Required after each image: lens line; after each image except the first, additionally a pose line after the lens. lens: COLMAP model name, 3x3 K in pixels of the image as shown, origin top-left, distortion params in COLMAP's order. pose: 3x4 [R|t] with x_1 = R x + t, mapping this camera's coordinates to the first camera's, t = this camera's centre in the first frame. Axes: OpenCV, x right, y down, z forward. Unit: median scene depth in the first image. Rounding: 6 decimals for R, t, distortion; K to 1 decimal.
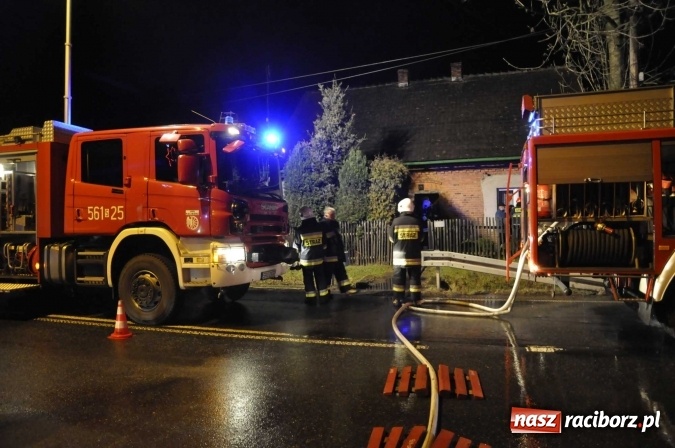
lens RADIAL K [[469.3, 0, 329.7], [0, 469.3, 223.9], [0, 0, 1]] dist [-0.100418, 0.058540]
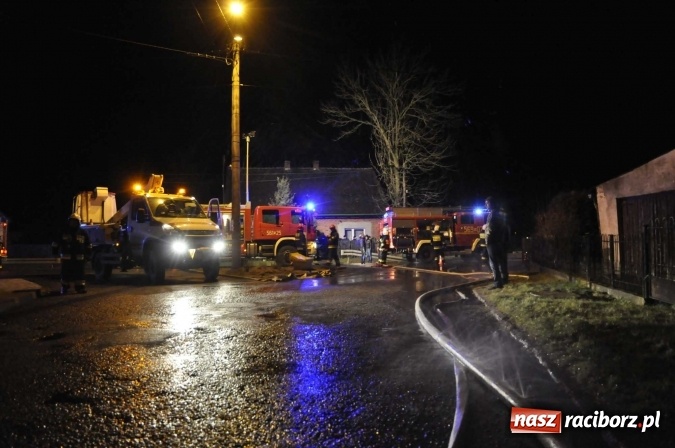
lens RADIAL K [[470.4, 0, 325.9], [0, 470.4, 225.9], [0, 0, 1]] dist [-0.098300, 0.062009]
pose [[0.887784, 0.029140, 0.459336, -1.586736], [0.006367, 0.997121, -0.075562, 0.168003], [-0.460216, 0.070007, 0.885043, -1.948612]]
